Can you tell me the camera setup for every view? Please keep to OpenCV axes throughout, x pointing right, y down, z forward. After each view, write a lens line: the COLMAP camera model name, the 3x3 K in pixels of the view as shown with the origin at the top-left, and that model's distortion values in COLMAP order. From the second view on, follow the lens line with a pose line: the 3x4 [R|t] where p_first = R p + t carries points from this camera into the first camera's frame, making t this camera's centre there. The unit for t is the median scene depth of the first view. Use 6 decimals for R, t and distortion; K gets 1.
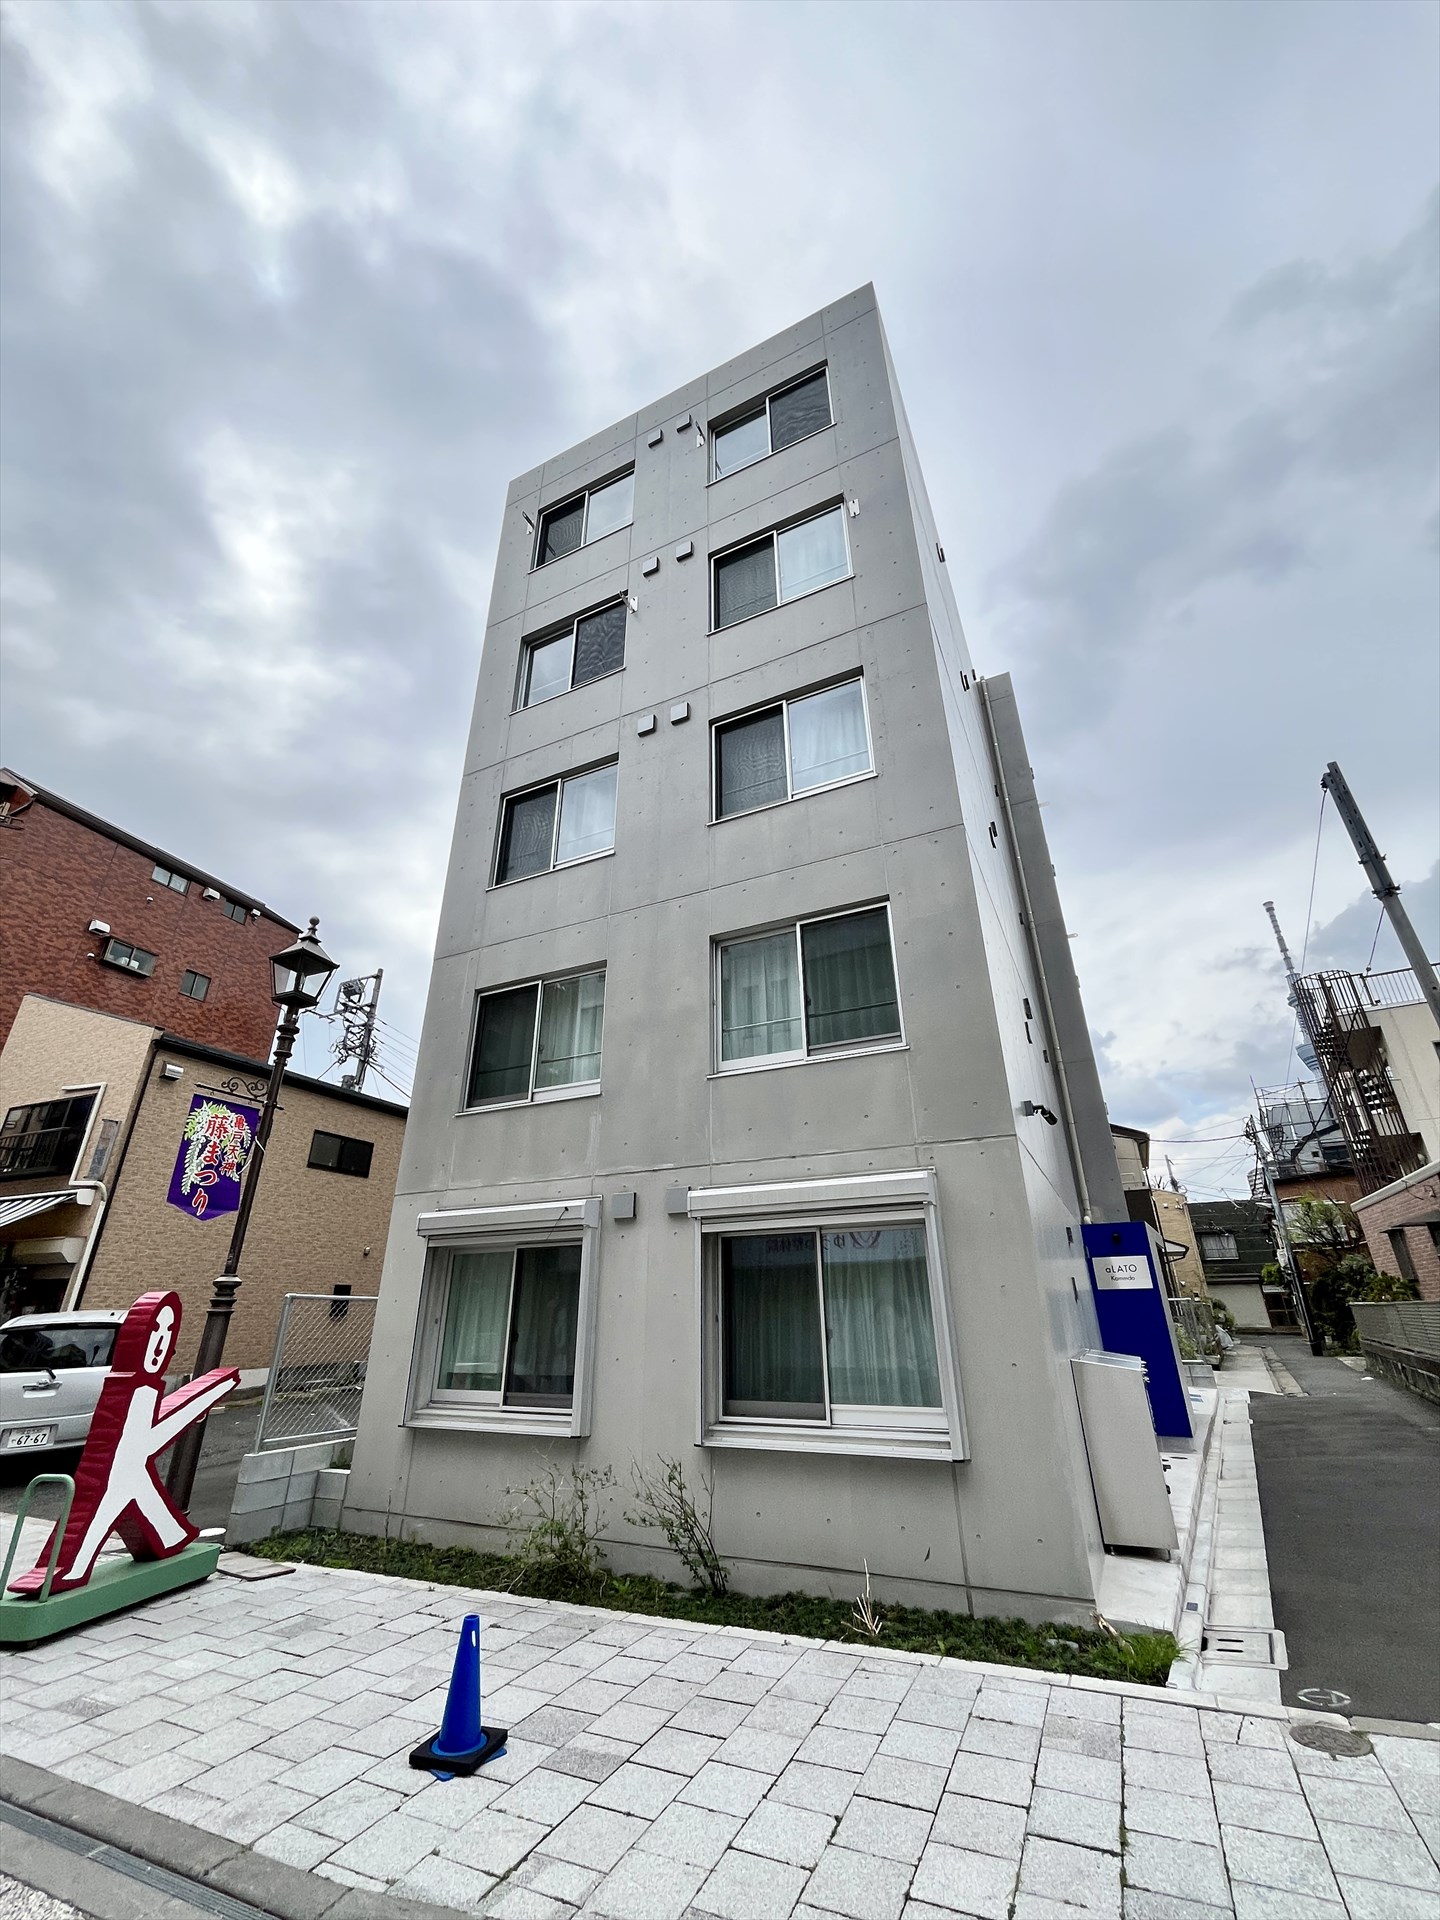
lens RADIAL K [[774.0, 0, 719.3], [0, 774.0, 956.7], [0, 0, 1]] dist [-0.002100, 0.000381]
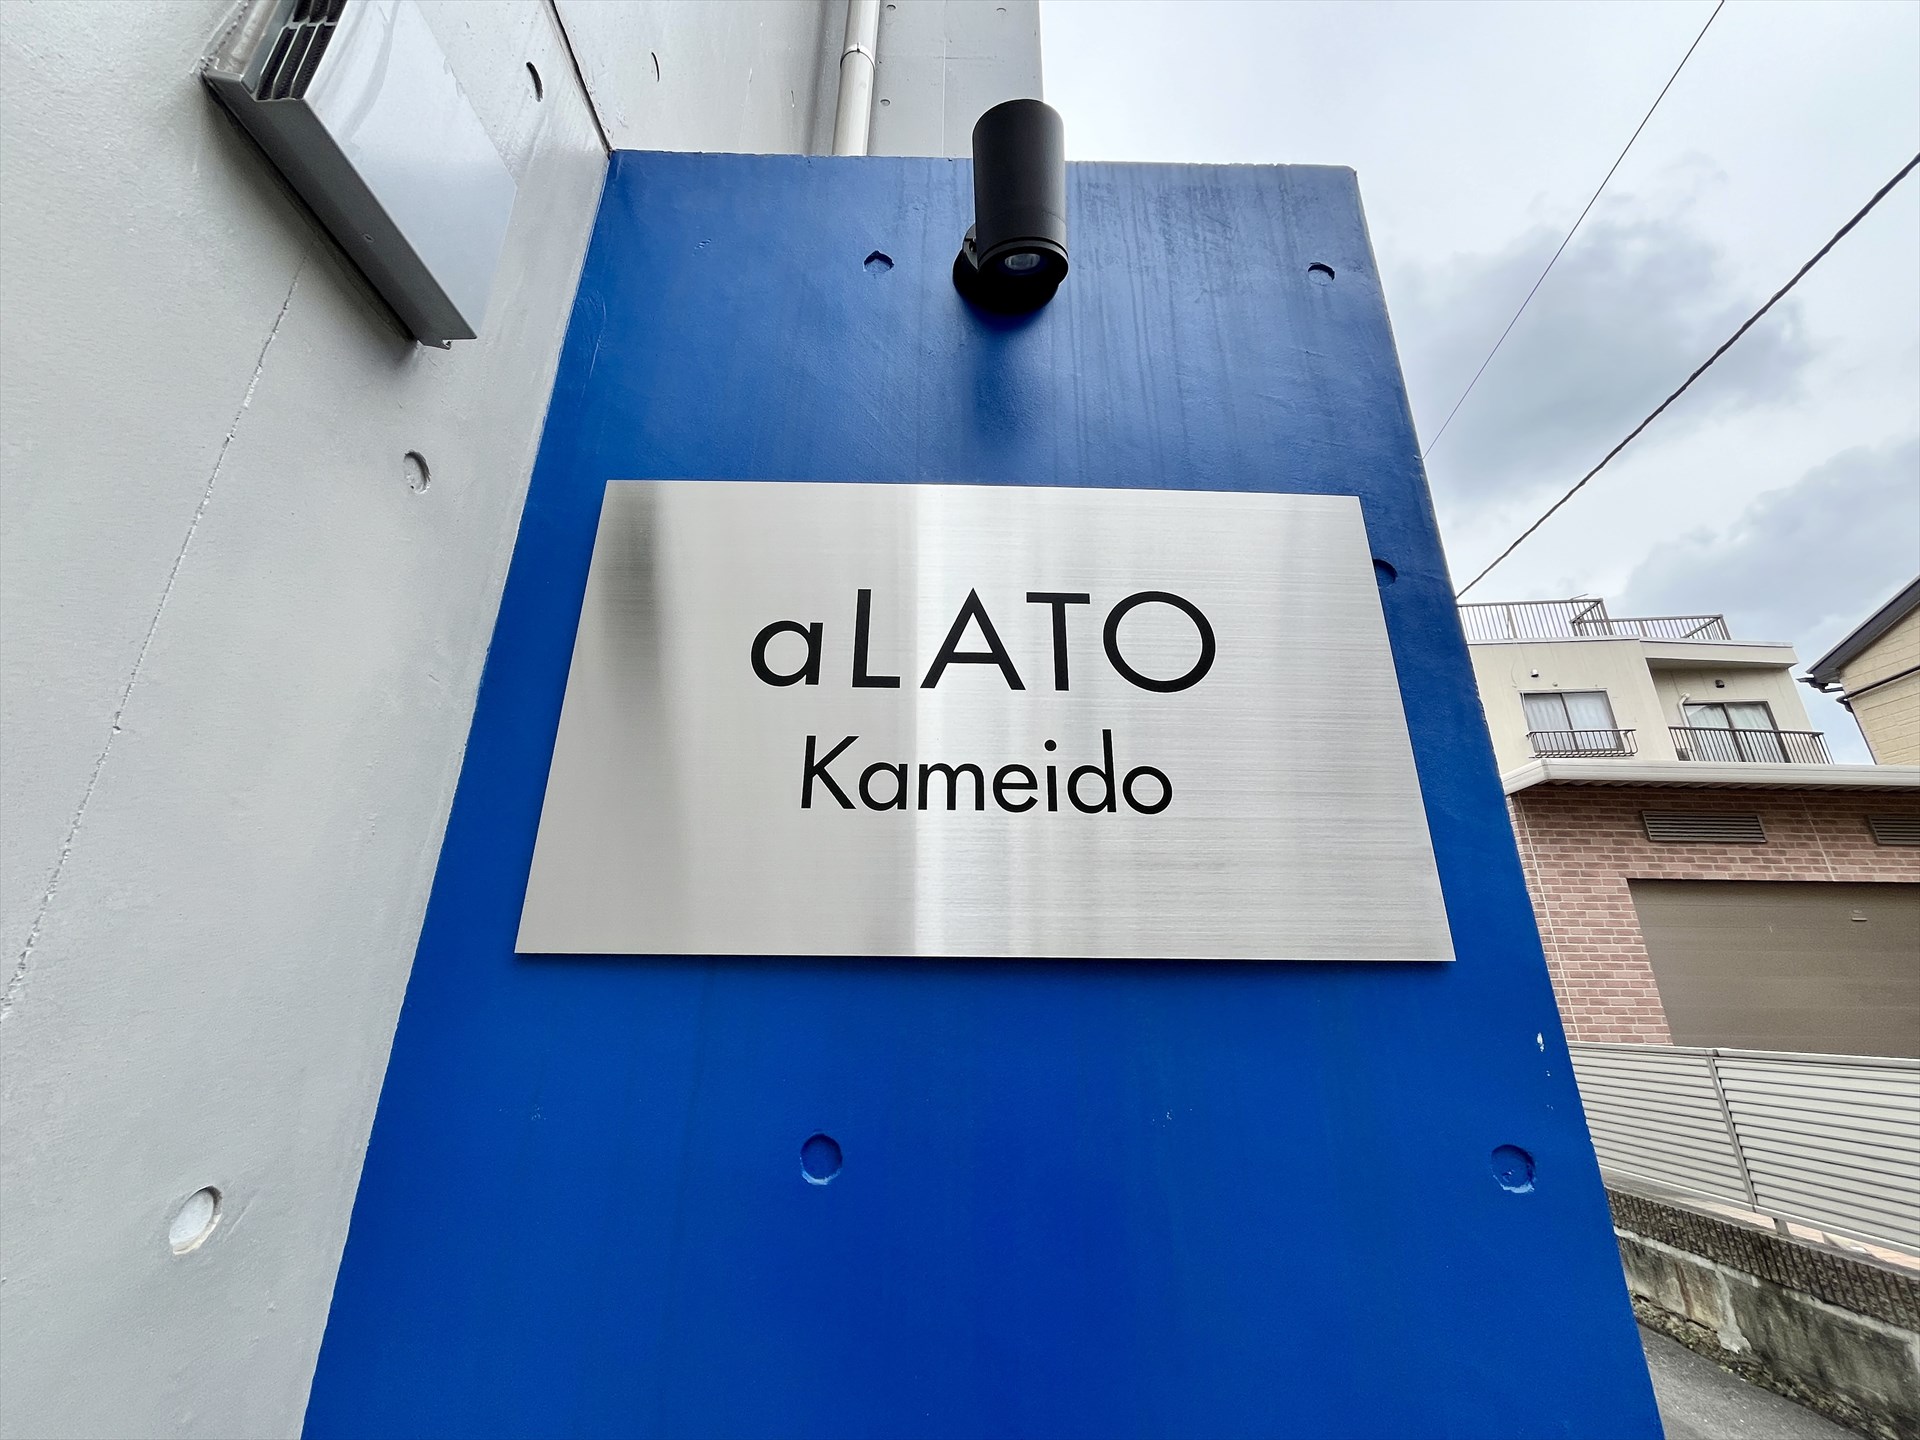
lens RADIAL K [[773.1, 0, 960.0], [0, 773.1, 720.0], [0, 0, 1]] dist [-0.000975, 0.000004]
pose [[0.882189, 0.179282, 0.435432, 0.666595], [-0.210676, 0.977250, 0.024465, 0.553435], [-0.421140, -0.113318, 0.899889, 1.280999]]
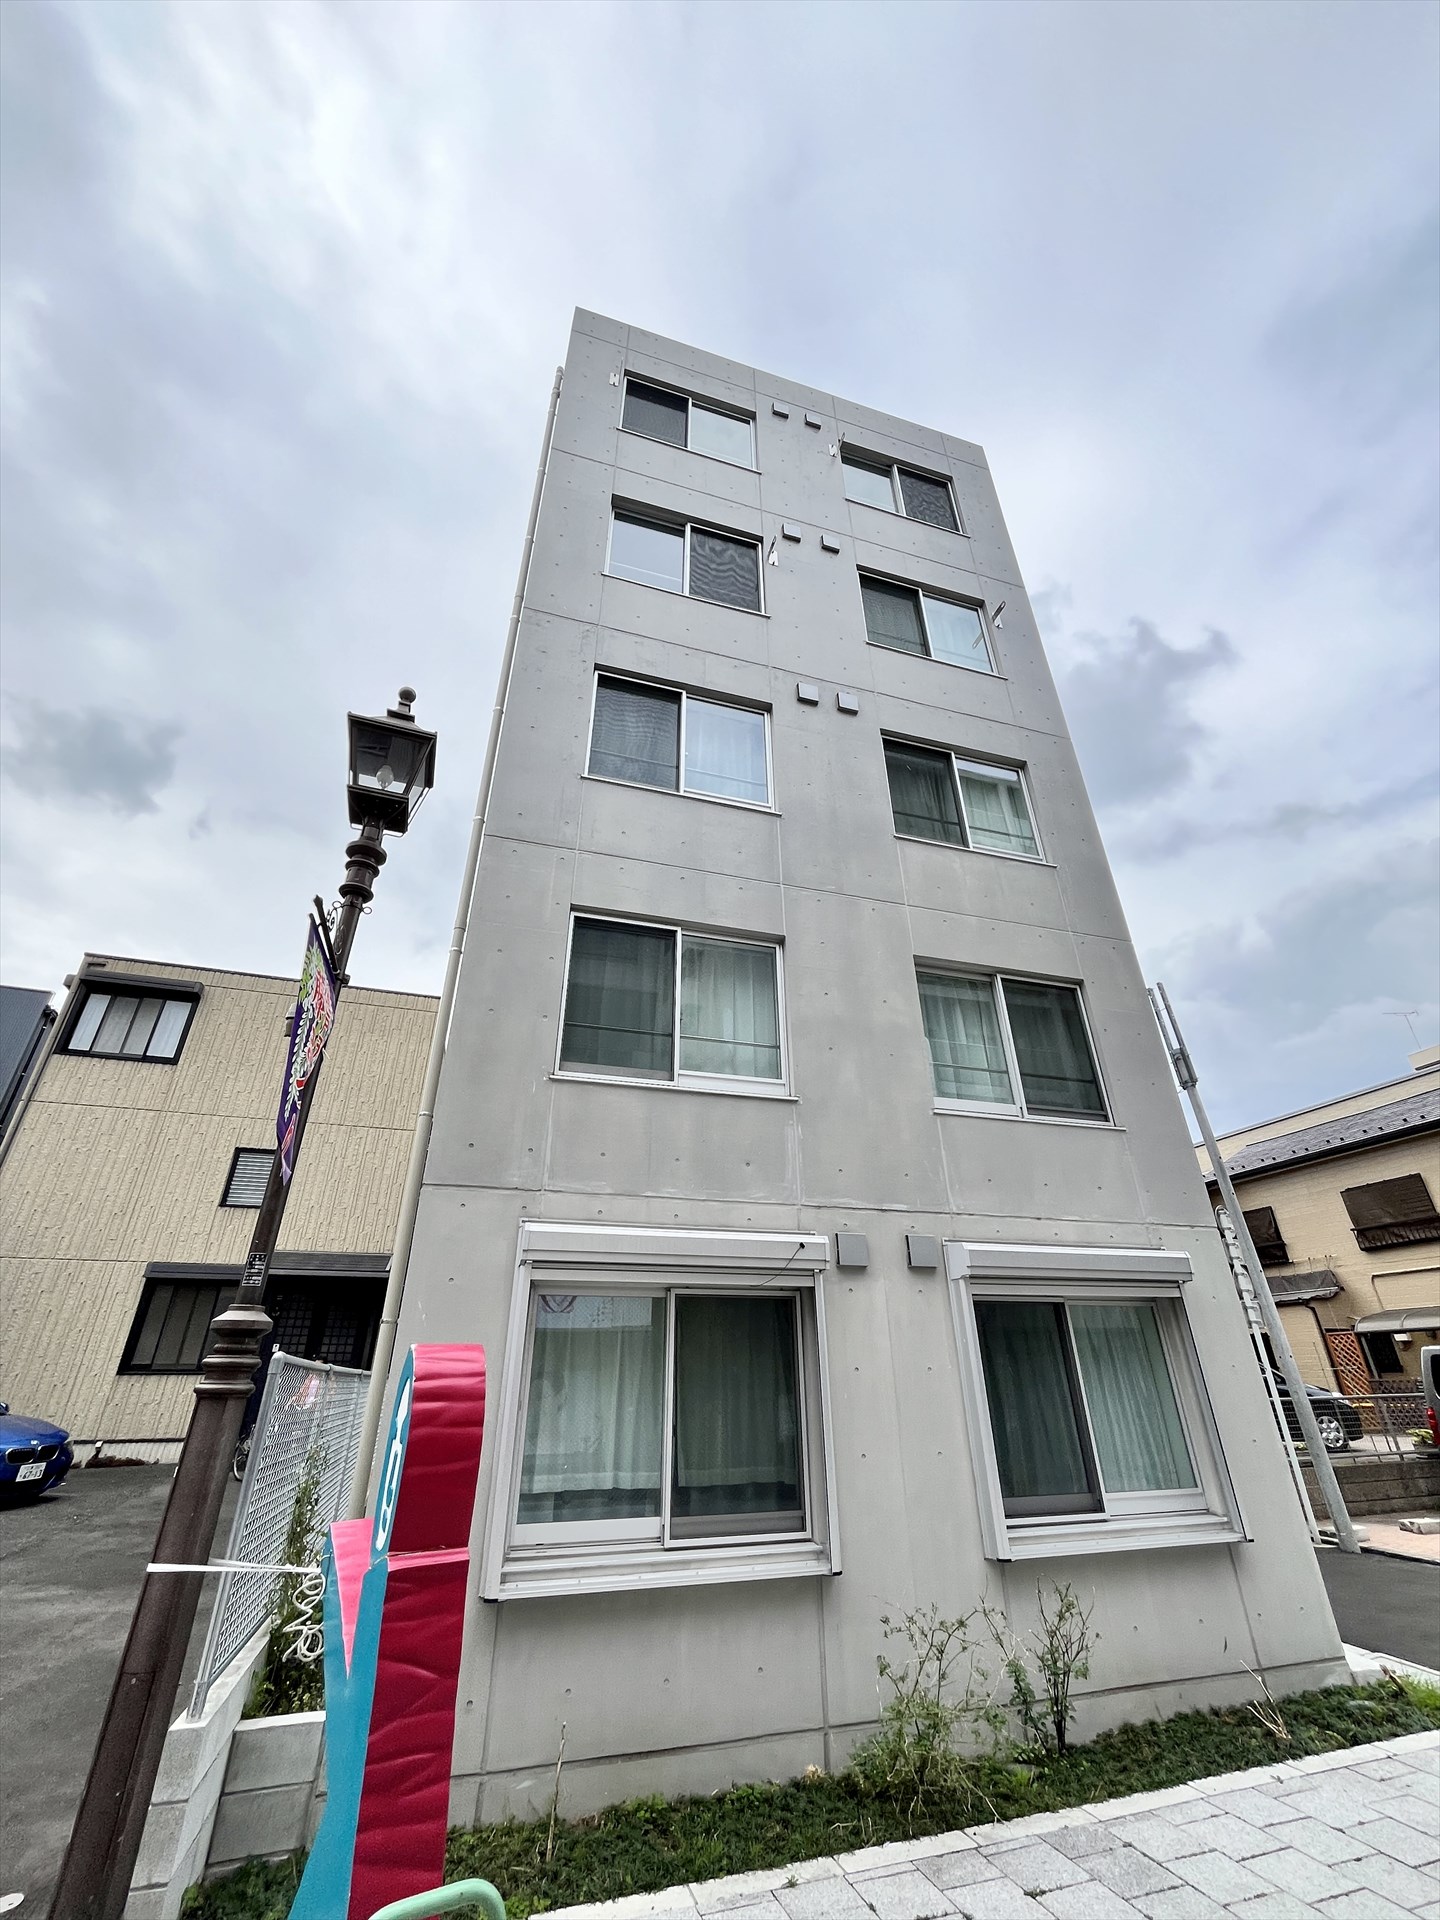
lens RADIAL K [[775.6, 0, 721.5], [0, 775.6, 958.9], [0, 0, 1]] dist [-0.001775, 0.000019]
pose [[0.731207, 0.331433, 0.596228, -0.658818], [-0.286185, 0.942443, -0.172915, 0.182053], [-0.619221, -0.044195, 0.783972, 0.399921]]
